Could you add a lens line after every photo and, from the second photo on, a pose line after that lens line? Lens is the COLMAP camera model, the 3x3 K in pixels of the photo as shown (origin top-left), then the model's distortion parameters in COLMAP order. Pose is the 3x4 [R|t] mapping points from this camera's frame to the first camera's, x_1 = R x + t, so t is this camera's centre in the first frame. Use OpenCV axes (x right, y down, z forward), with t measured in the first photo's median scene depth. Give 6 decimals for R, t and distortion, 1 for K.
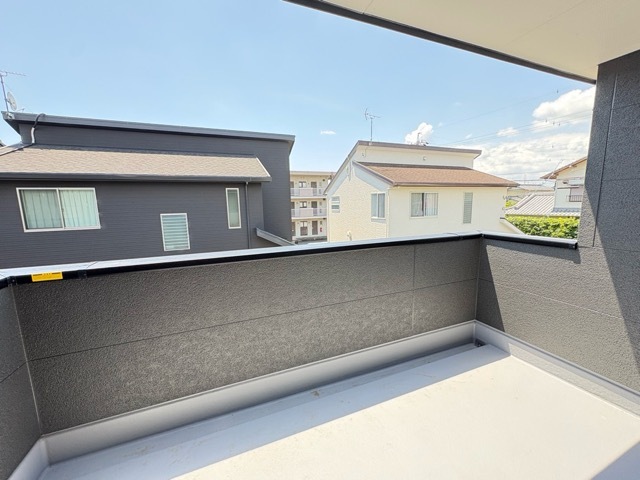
lens RADIAL K [[257.5, 0, 320.0], [0, 257.5, 240.0], [0, 0, 1]] dist [0.000084, -0.000118]
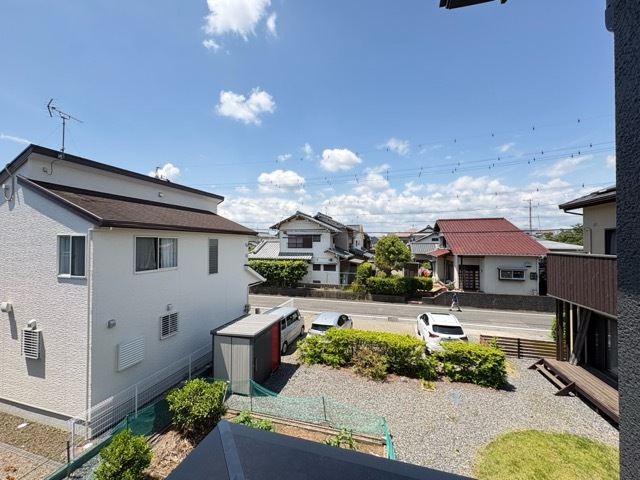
lens RADIAL K [[257.5, 0, 320.0], [0, 257.5, 240.0], [0, 0, 1]] dist [0.000084, -0.000118]
pose [[0.618605, 0.032548, 0.785028, 0.097540], [0.094740, 0.988762, -0.115650, -0.040380], [-0.779969, 0.145915, 0.608569, 0.156687]]
